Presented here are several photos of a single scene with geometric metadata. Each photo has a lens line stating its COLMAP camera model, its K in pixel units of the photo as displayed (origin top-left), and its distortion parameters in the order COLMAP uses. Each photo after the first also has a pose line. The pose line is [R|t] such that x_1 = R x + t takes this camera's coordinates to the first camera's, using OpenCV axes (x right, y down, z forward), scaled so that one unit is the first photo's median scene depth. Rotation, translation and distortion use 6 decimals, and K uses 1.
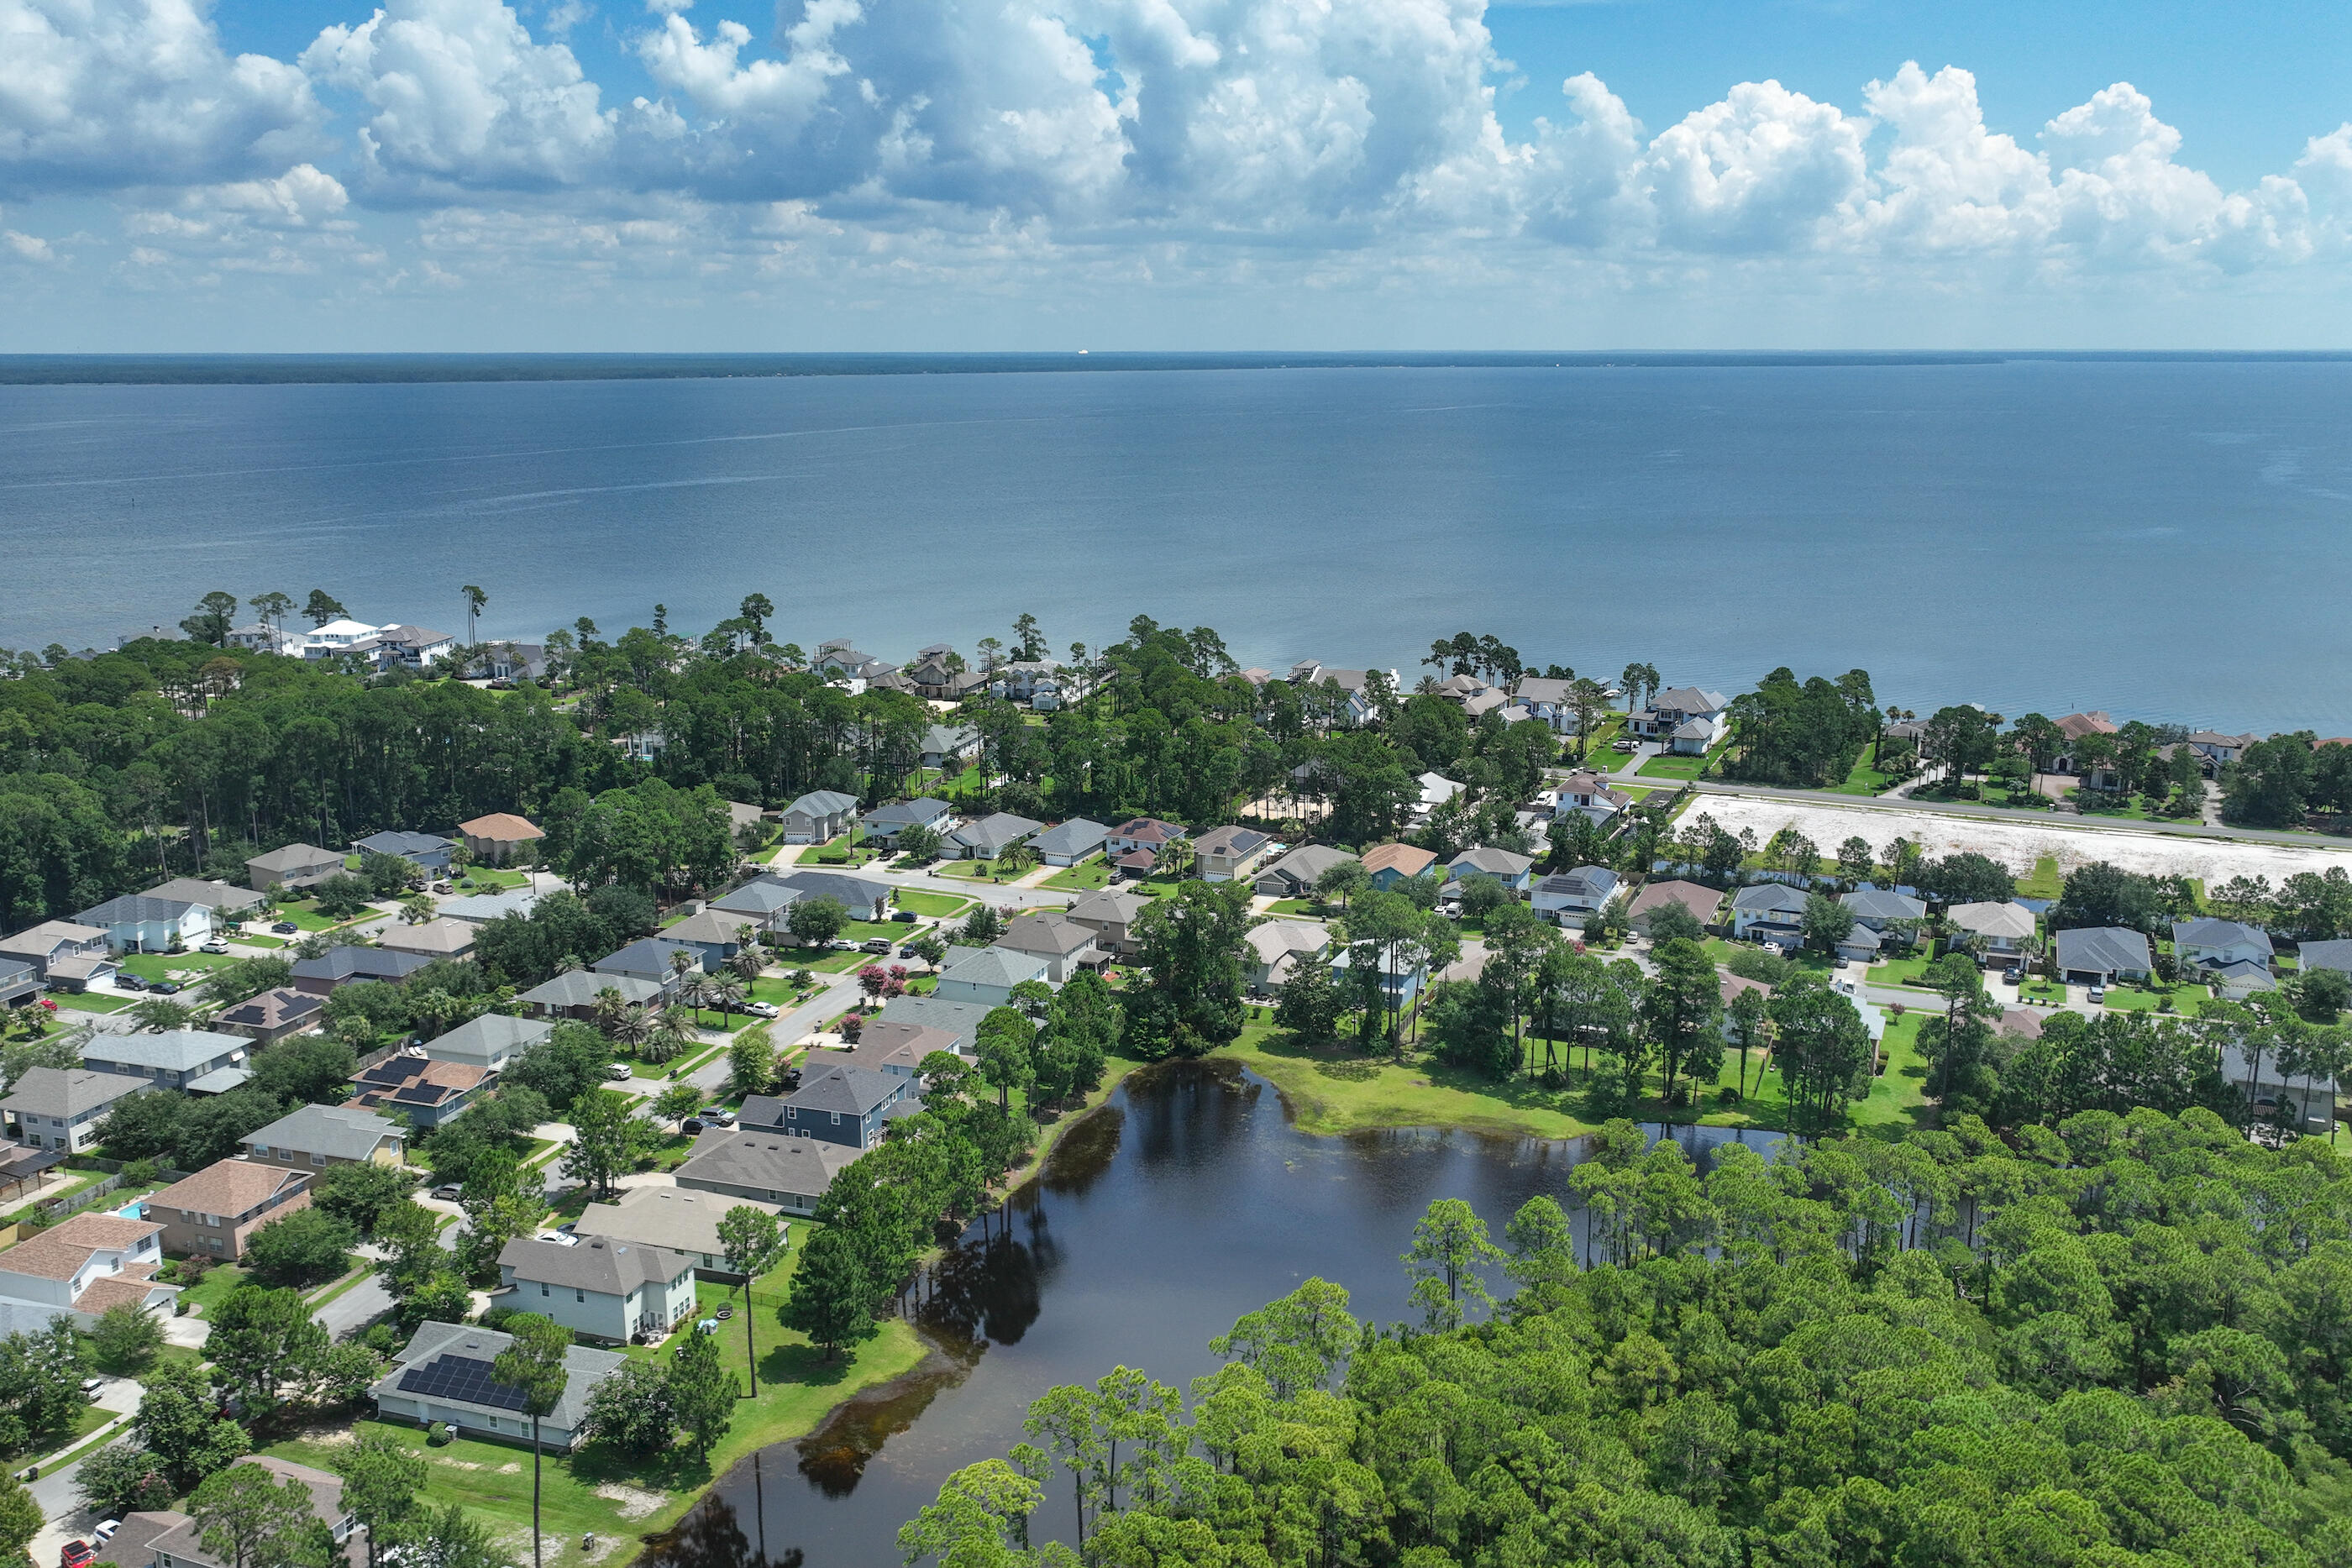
lens RADIAL K [[1952.1, 0, 1185.8], [0, 1952.1, 772.2], [0, 0, 1]] dist [0.009861, -0.007451]
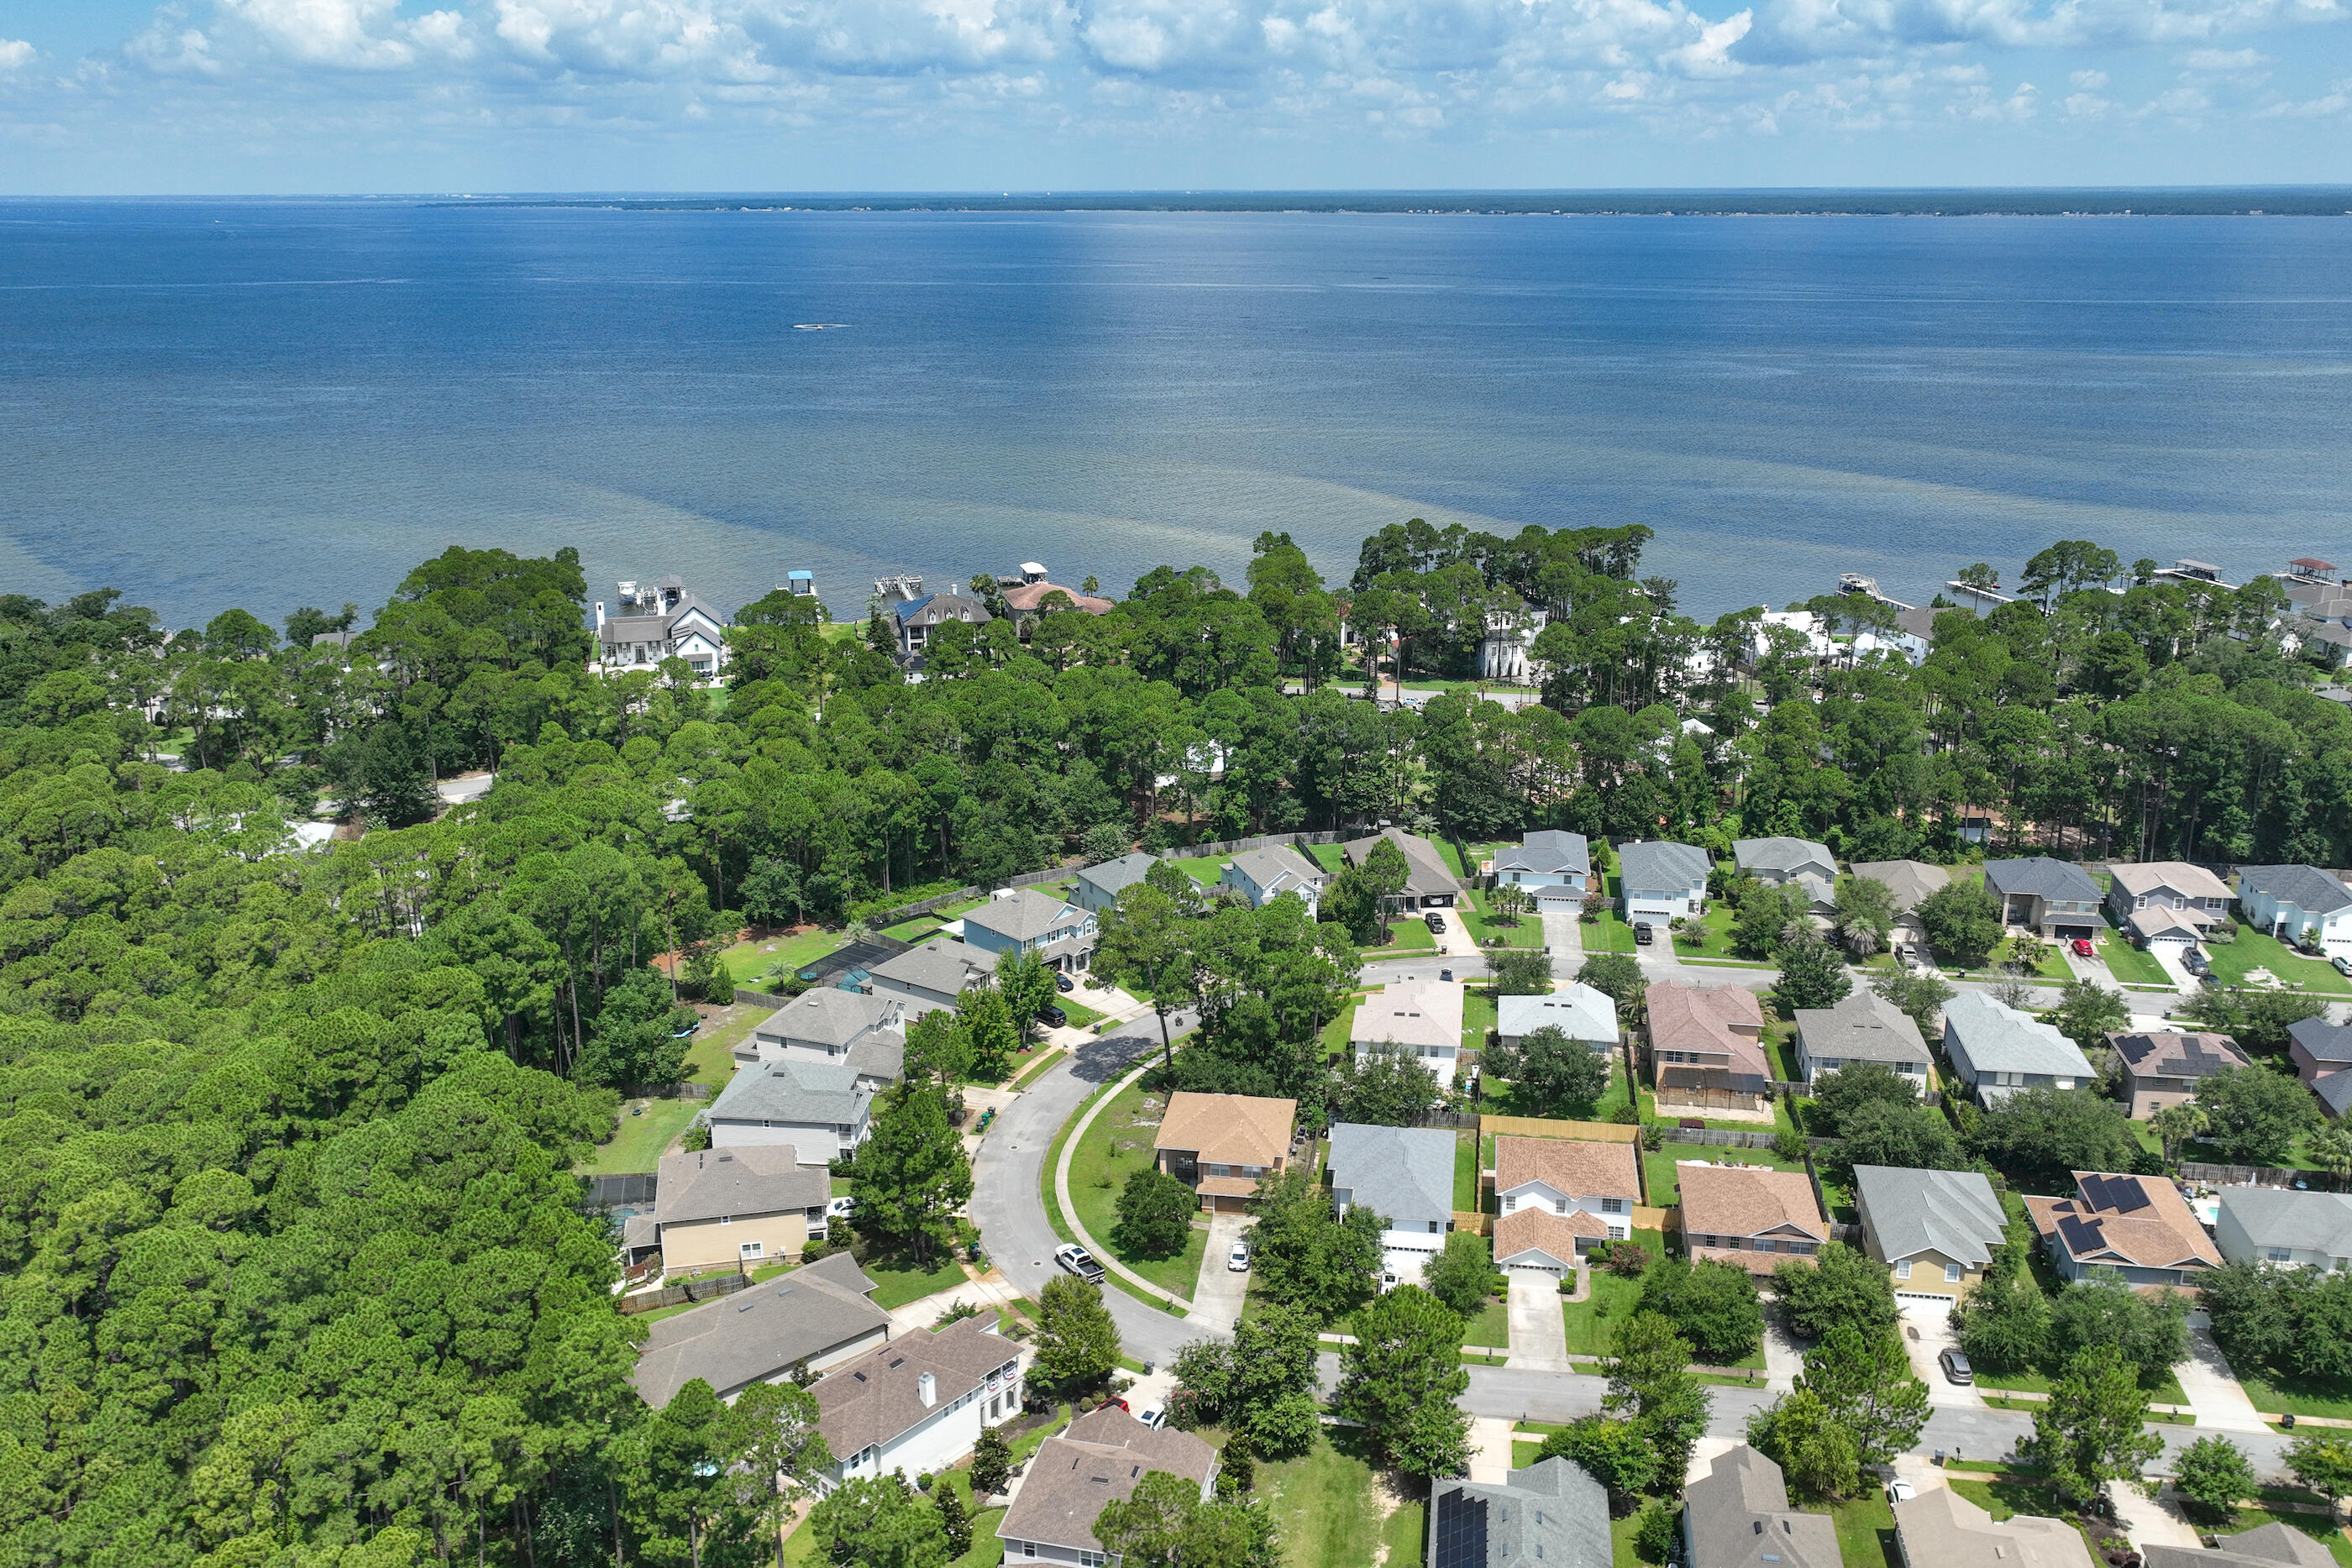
lens RADIAL K [[1952.1, 0, 1185.8], [0, 1952.1, 772.2], [0, 0, 1]] dist [0.009861, -0.007451]
pose [[0.165267, 0.286743, -0.943645, 0.153607], [-0.207549, 0.945487, 0.250953, -0.089737], [0.964163, 0.154378, 0.215771, 0.404307]]
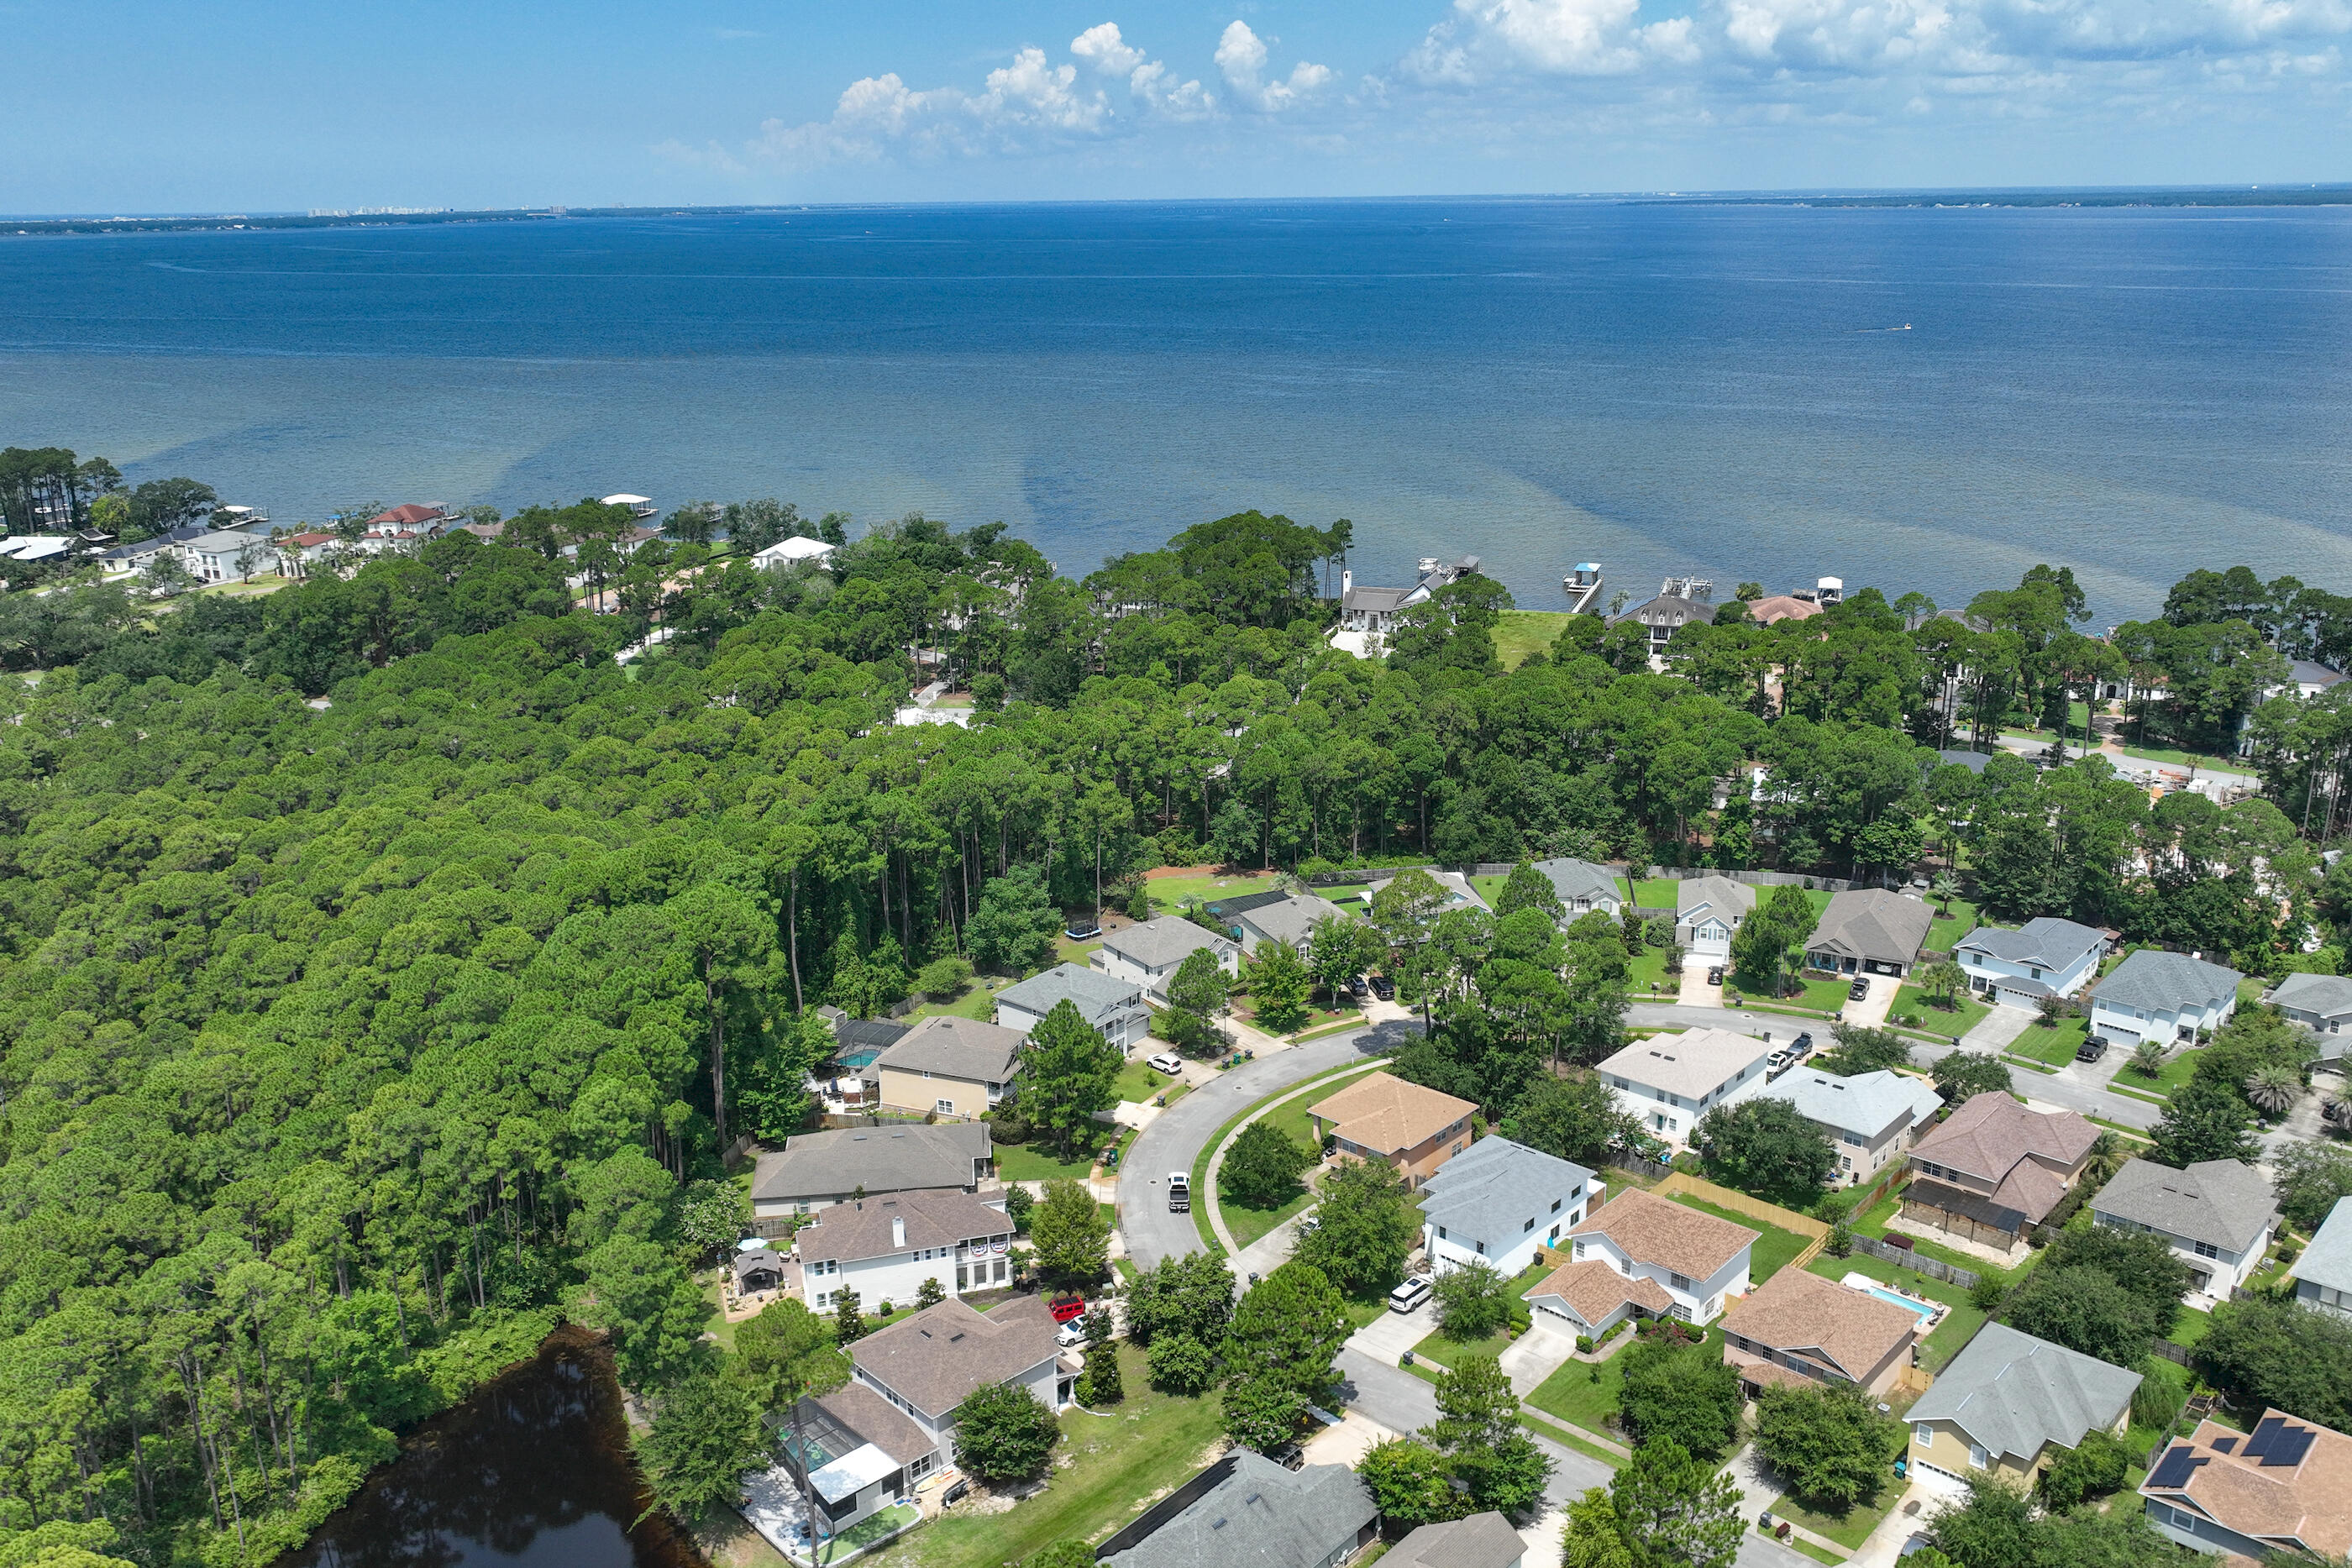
lens RADIAL K [[1940.3, 0, 1194.4], [0, 1940.3, 784.8], [0, 0, 1]] dist [0.003137, 0.001907]
pose [[-0.396189, 0.276175, -0.875649, 0.150071], [-0.182753, 0.910889, 0.369976, -0.152221], [0.899798, 0.306607, -0.310412, 0.691633]]
